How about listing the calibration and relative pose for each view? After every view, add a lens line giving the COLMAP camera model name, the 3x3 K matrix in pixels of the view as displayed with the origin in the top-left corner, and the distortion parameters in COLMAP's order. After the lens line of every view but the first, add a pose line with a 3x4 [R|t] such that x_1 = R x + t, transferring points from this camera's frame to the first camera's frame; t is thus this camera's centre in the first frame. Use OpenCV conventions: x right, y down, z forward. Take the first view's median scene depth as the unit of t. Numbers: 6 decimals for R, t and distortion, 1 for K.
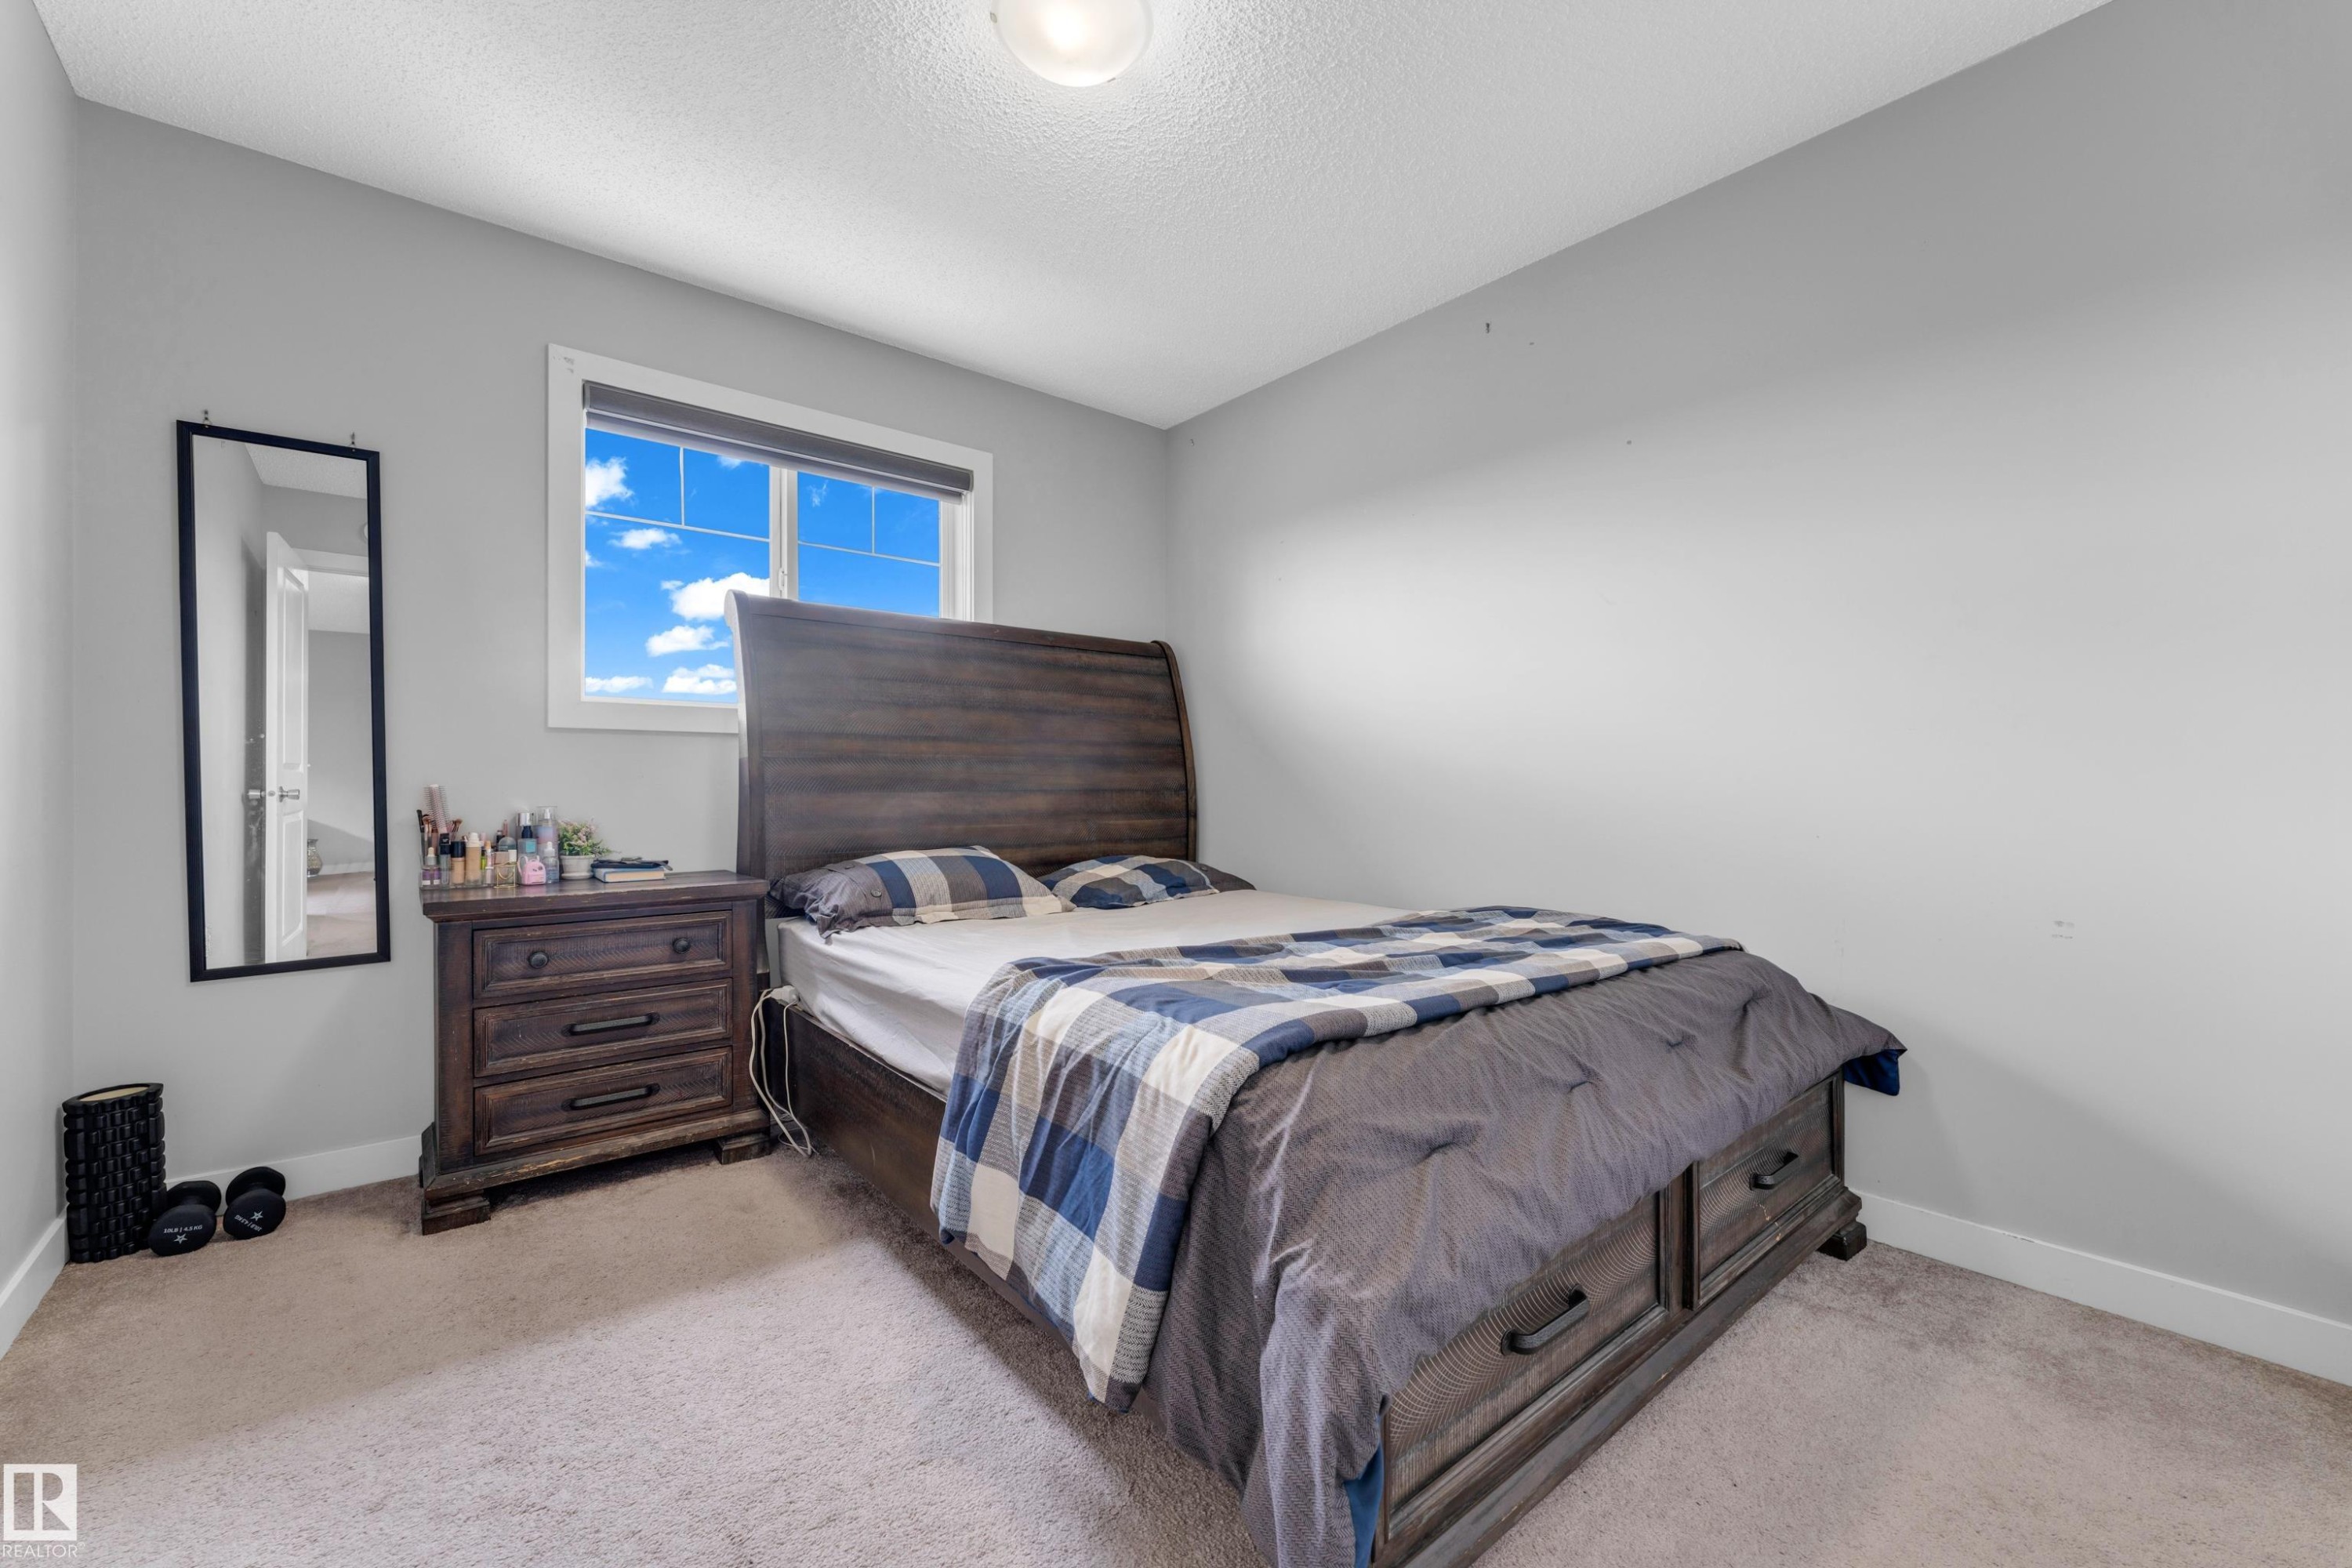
lens RADIAL K [[936.0, 0, 1177.9], [0, 936.0, 786.1], [0, 0, 1]] dist [-0.000629, -0.000197]
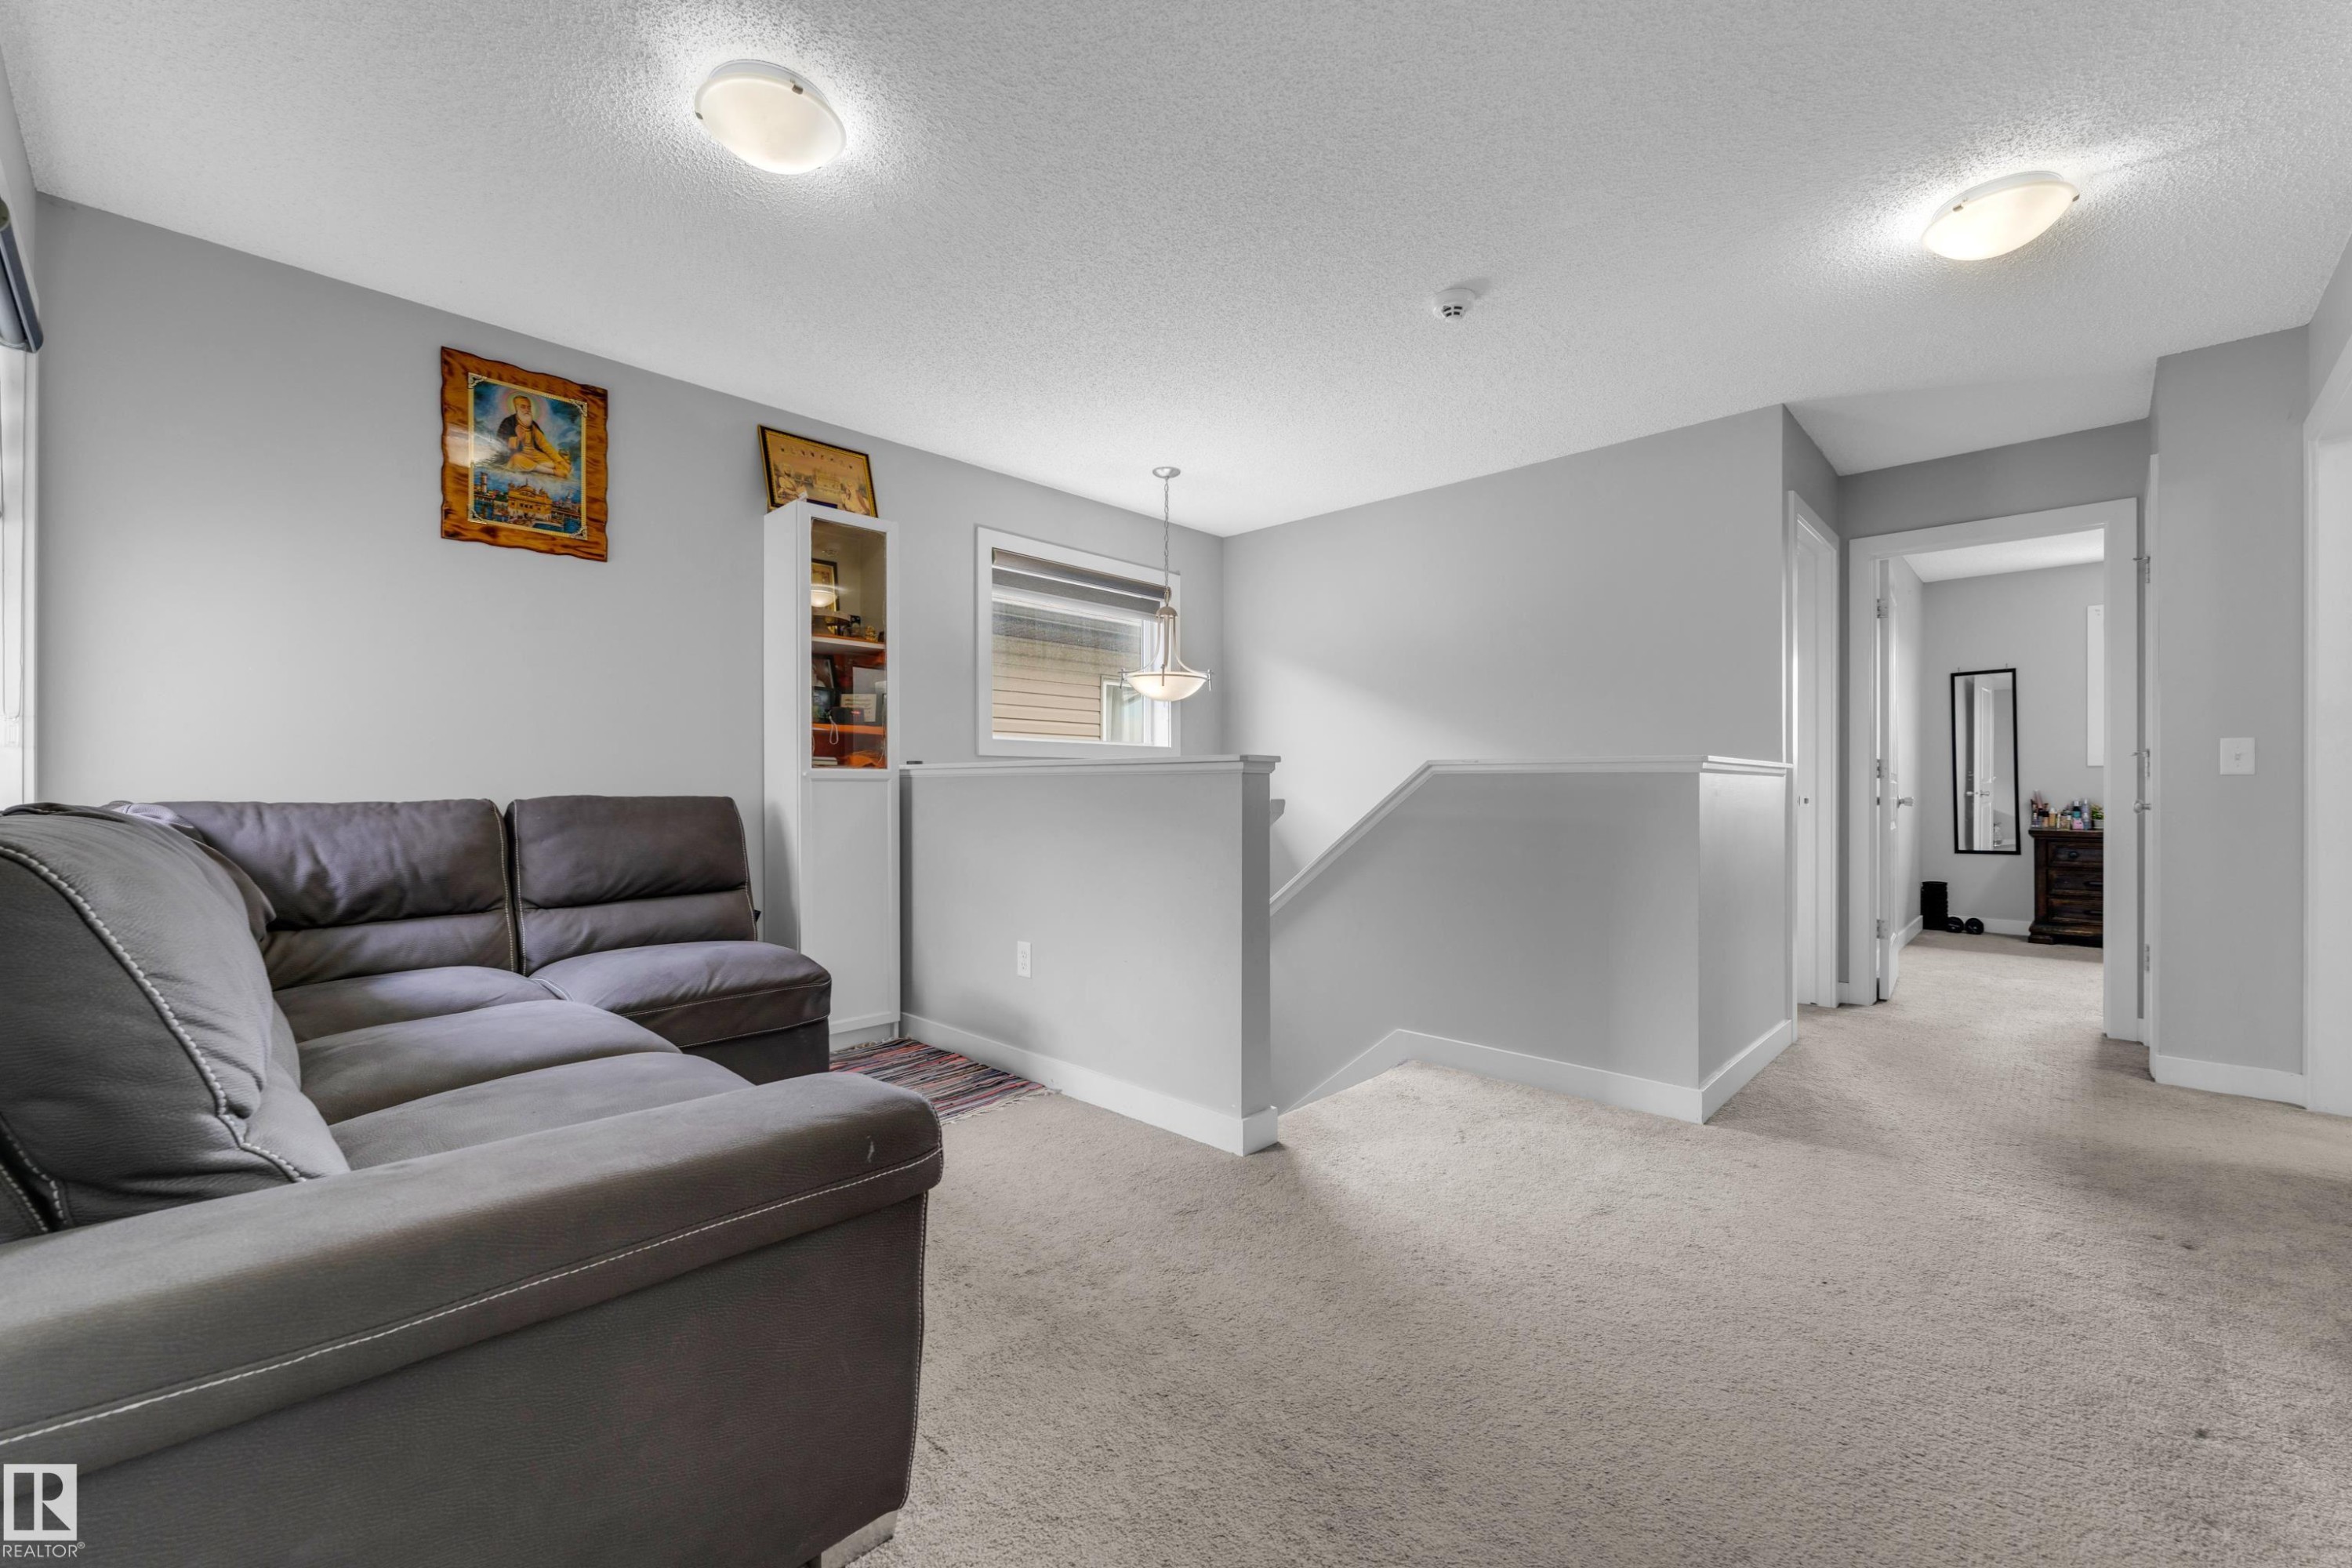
lens RADIAL K [[936.0, 0, 1177.9], [0, 936.0, 786.1], [0, 0, 1]] dist [-0.000629, -0.000197]
pose [[0.101959, -0.001591, -0.994787, 1.668178], [-0.000591, 0.999998, -0.001659, -0.006864], [0.994788, 0.000757, 0.101958, -1.772993]]
